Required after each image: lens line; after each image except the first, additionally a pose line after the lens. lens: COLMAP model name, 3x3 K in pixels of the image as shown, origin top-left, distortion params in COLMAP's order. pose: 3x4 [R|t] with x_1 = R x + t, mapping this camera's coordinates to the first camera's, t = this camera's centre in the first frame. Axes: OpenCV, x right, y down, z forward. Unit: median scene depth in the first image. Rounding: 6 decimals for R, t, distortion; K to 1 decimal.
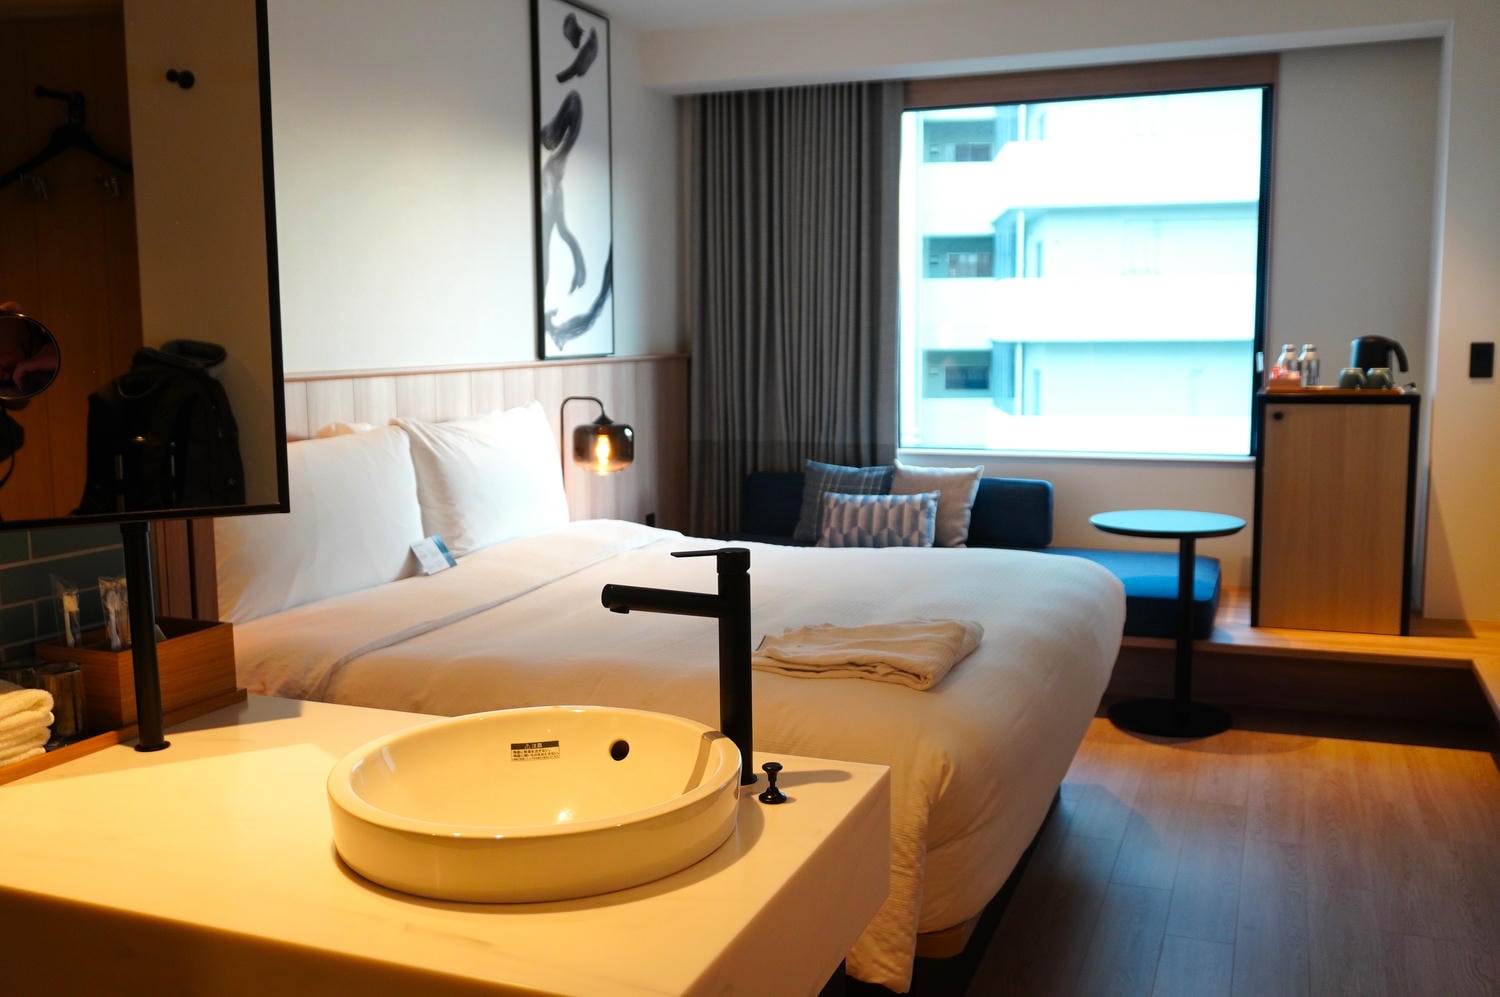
lens RADIAL K [[1368.5, 0, 750.0], [0, 1368.5, 498.5], [0, 0, 1]] dist [-0.010240, 0.000958]
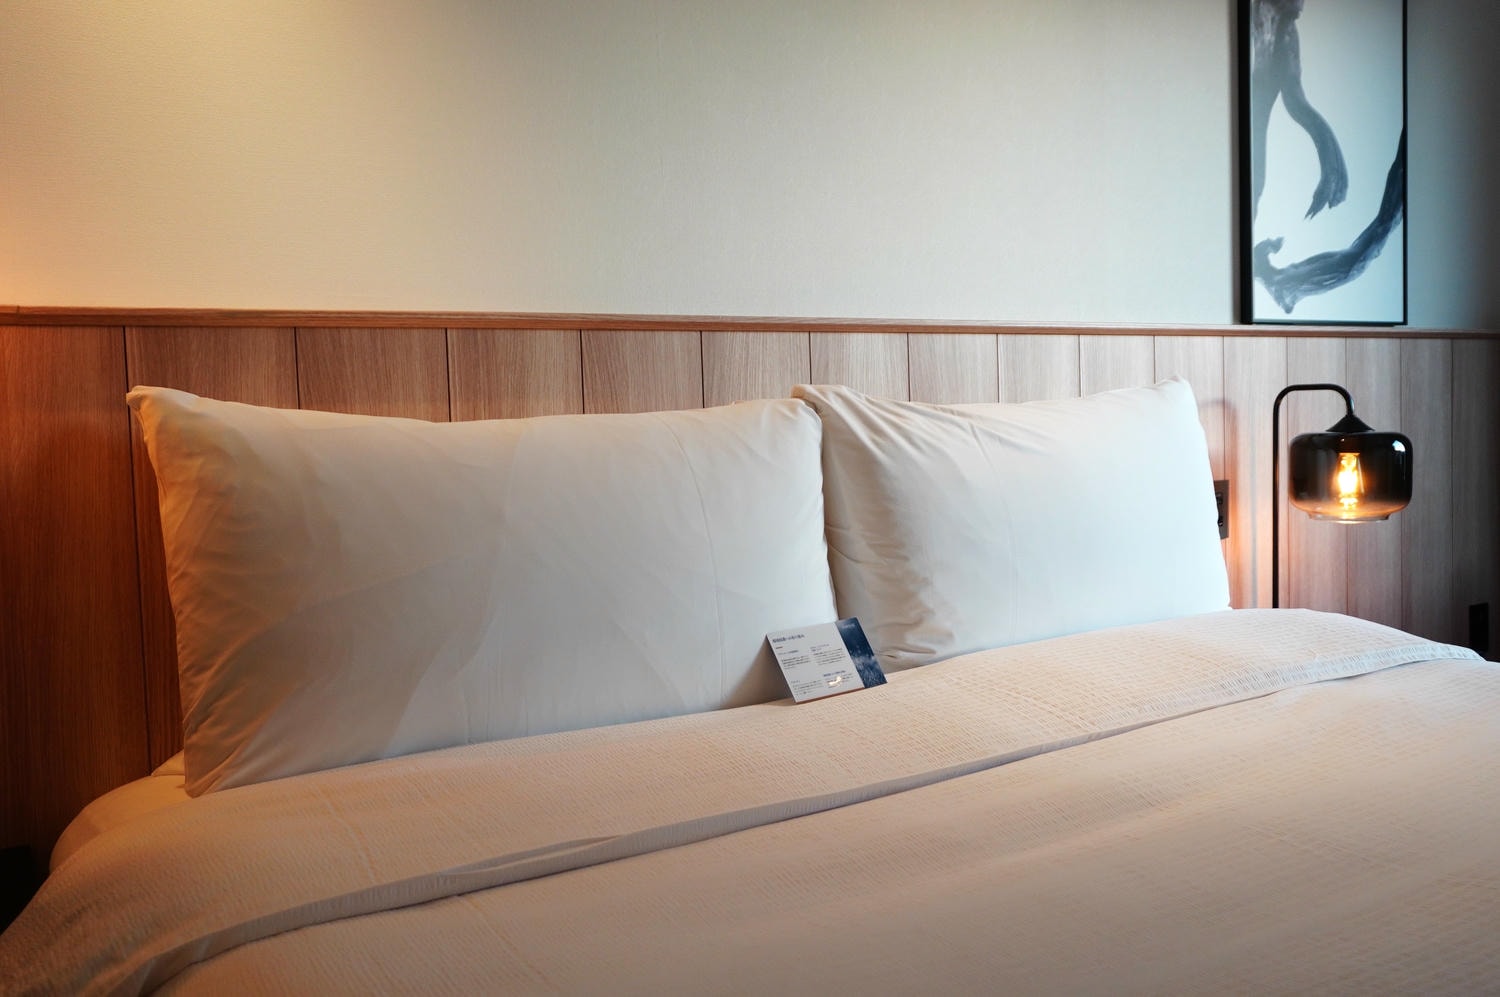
lens RADIAL K [[1319.4, 0, 750.8], [0, 1319.4, 488.0], [0, 0, 1]] dist [-0.001909, 0.013378]
pose [[0.799652, 0.015361, -0.600268, 0.016323], [-0.049839, 0.997921, -0.040856, 0.000961], [0.598392, 0.062587, 0.798755, 0.399920]]
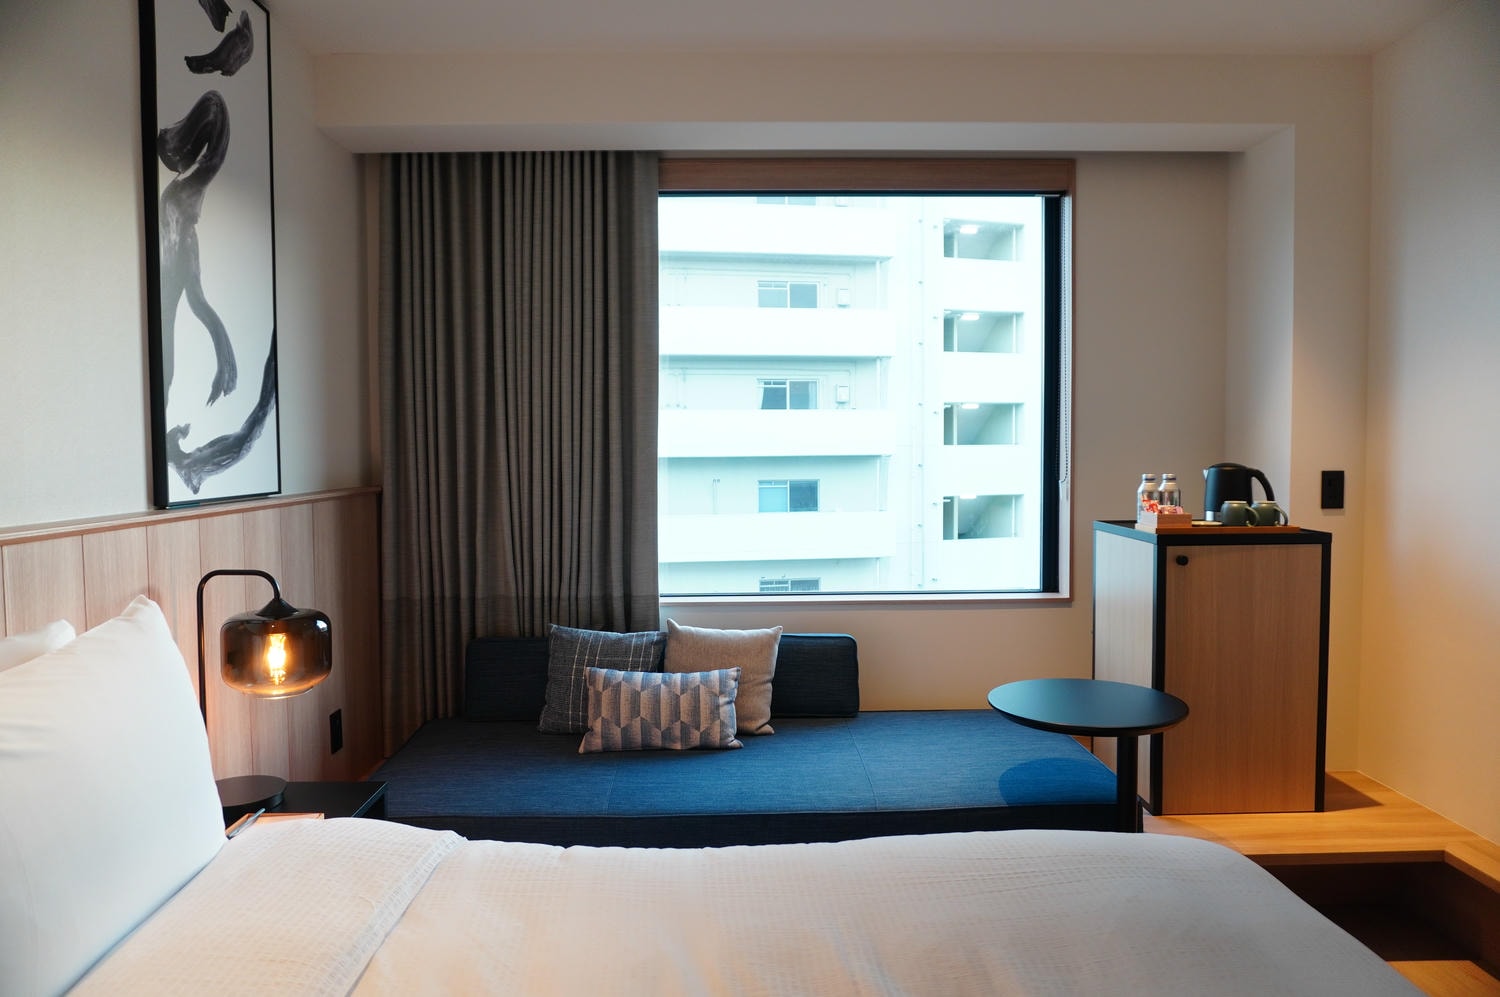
lens RADIAL K [[994.4, 0, 751.9], [0, 994.4, 495.2], [0, 0, 1]] dist [-0.042825, 0.027159]
pose [[0.924122, -0.017570, 0.381694, -0.070863], [0.045896, 0.996814, -0.065236, -0.062276], [-0.379331, 0.077804, 0.921984, 0.465020]]
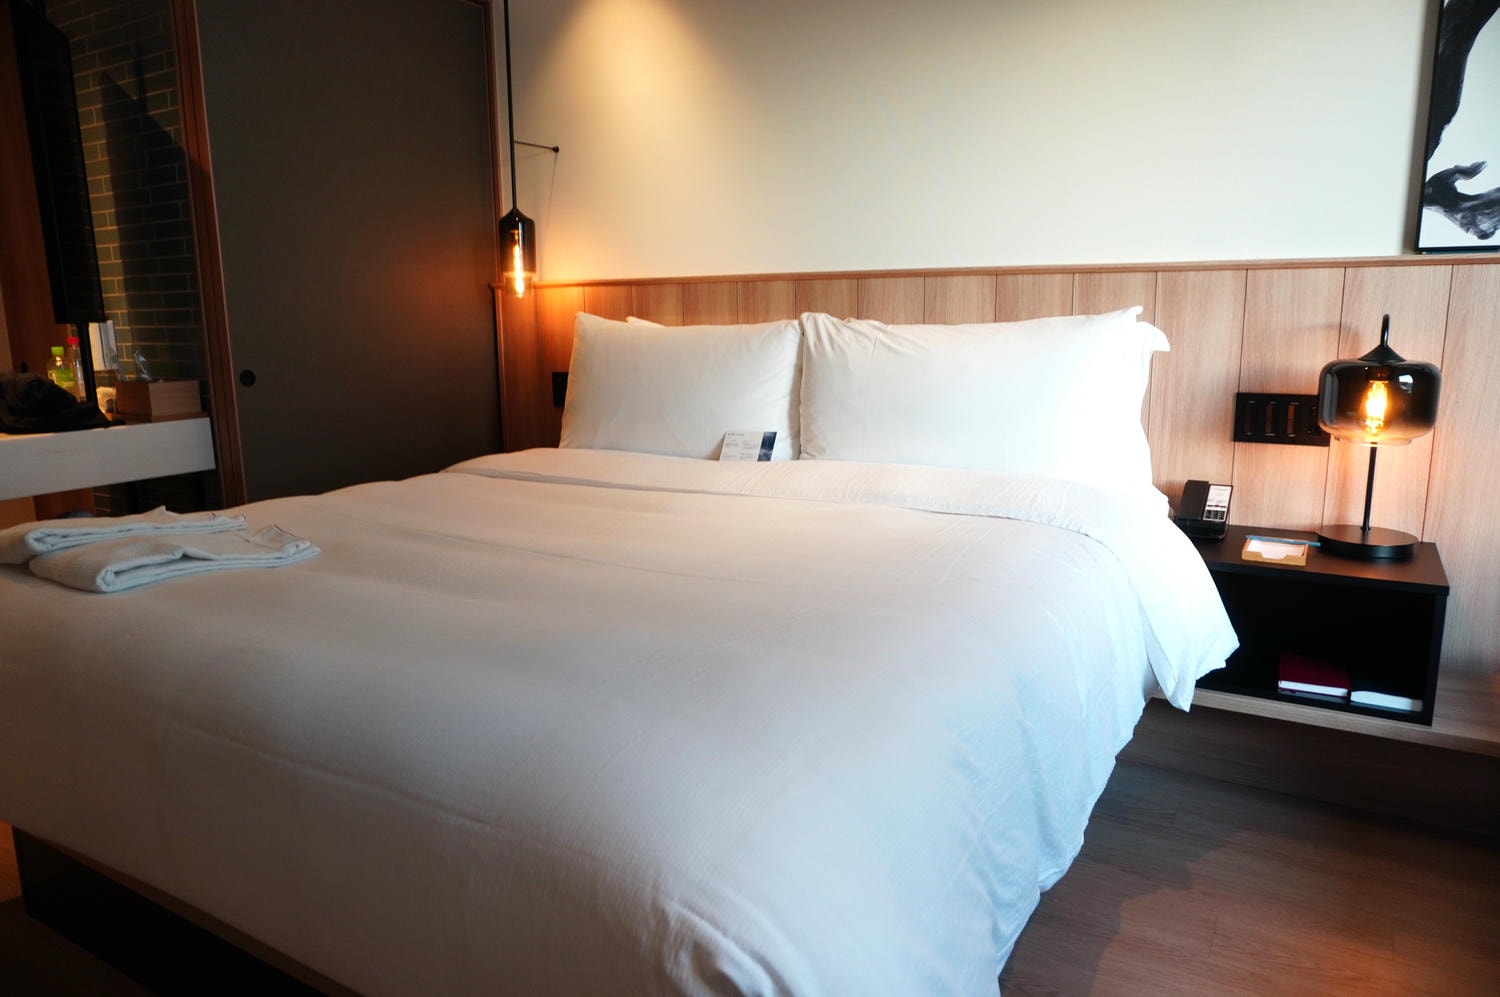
lens RADIAL K [[994.4, 0, 751.9], [0, 994.4, 495.2], [0, 0, 1]] dist [-0.042825, 0.027159]
pose [[-0.163352, 0.195481, -0.967007, 0.322205], [-0.106039, 0.971016, 0.214204, -0.054464], [0.980853, 0.137531, -0.137889, 0.728074]]
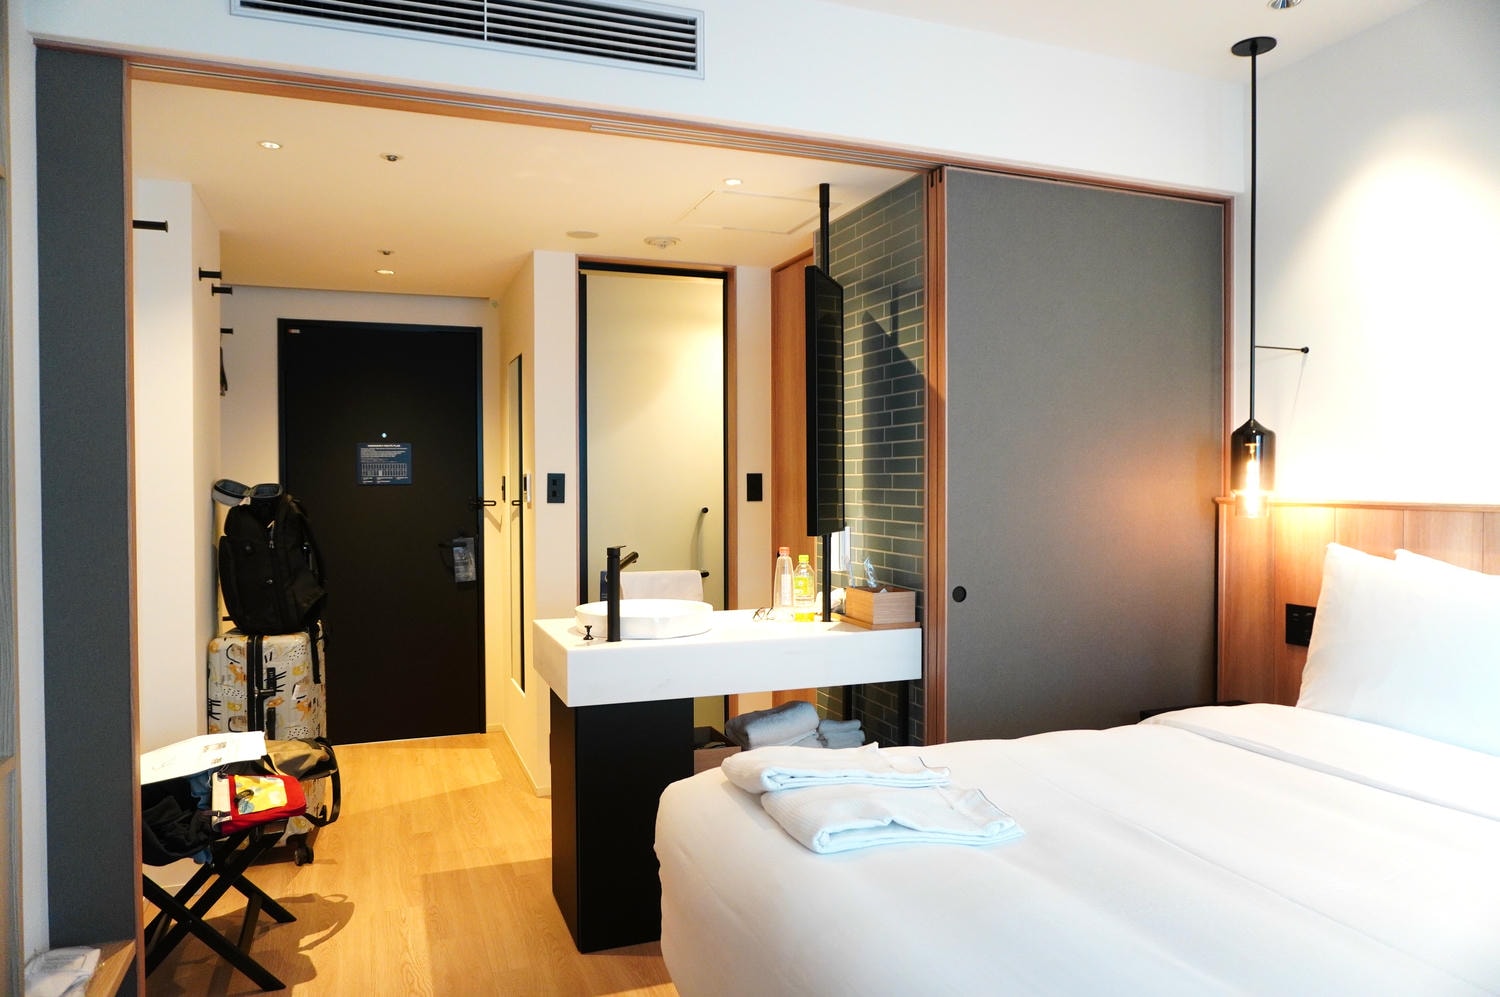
lens RADIAL K [[994.4, 0, 751.9], [0, 994.4, 495.2], [0, 0, 1]] dist [-0.042825, 0.027159]
pose [[-0.736797, 0.021615, -0.675769, 0.289047], [-0.074450, 0.990817, 0.112866, -0.079531], [0.672003, 0.133470, -0.728422, 0.690646]]
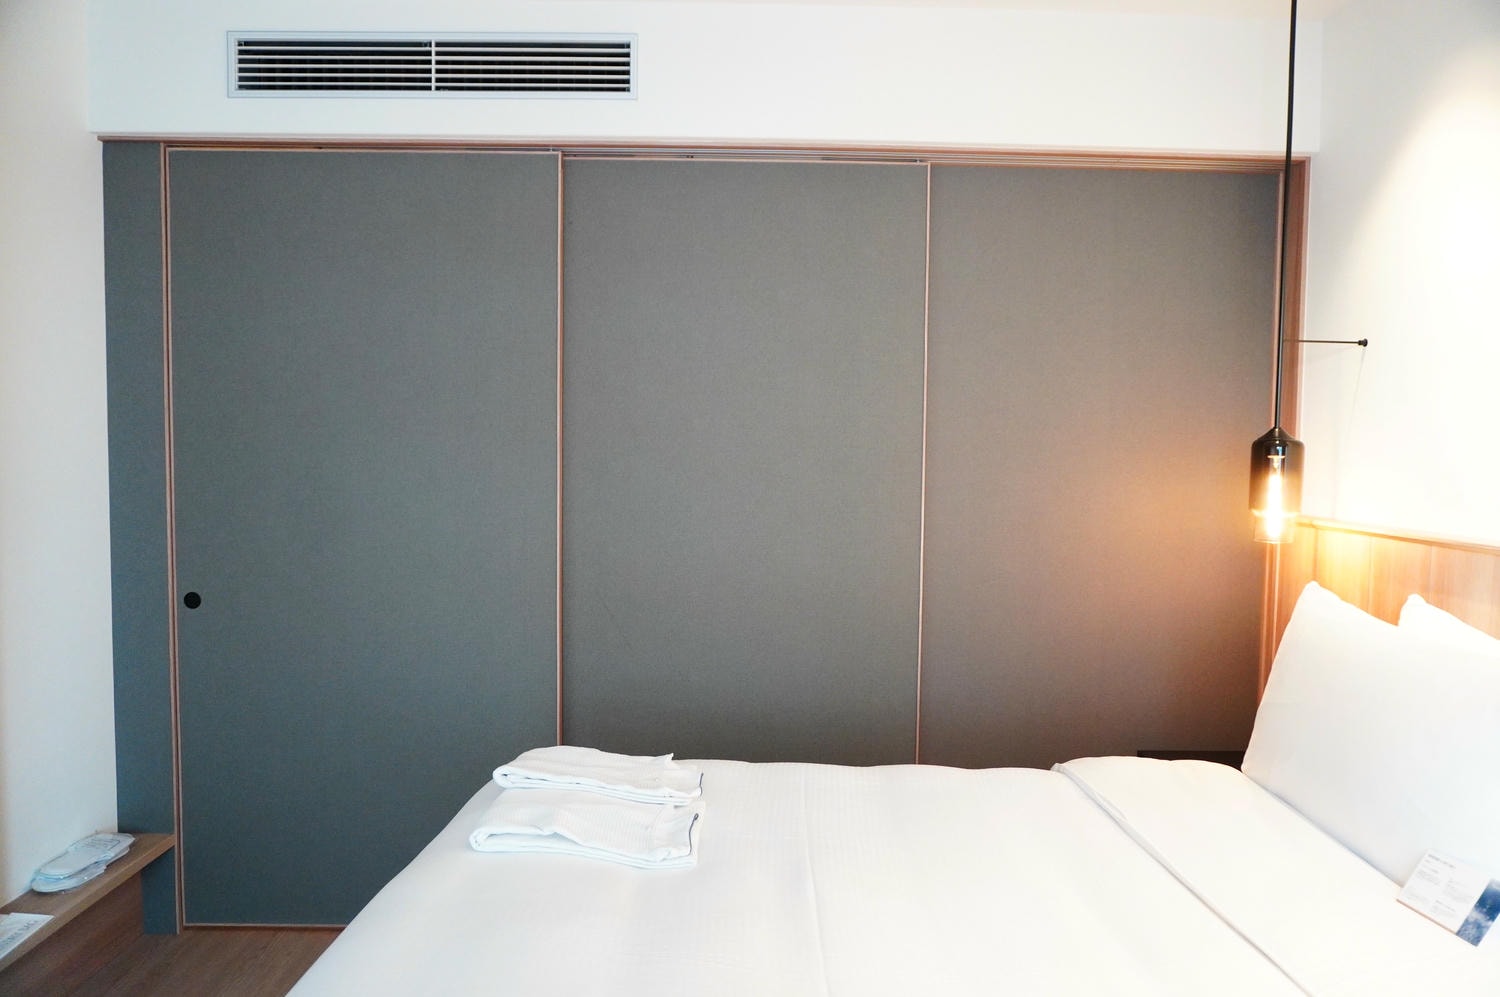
lens RADIAL K [[994.4, 0, 751.9], [0, 994.4, 495.2], [0, 0, 1]] dist [-0.042825, 0.027159]
pose [[-0.924535, 0.017379, -0.380701, 0.121690], [-0.051269, 0.984207, 0.169436, -0.114045], [0.377633, 0.176168, -0.909043, 0.805545]]
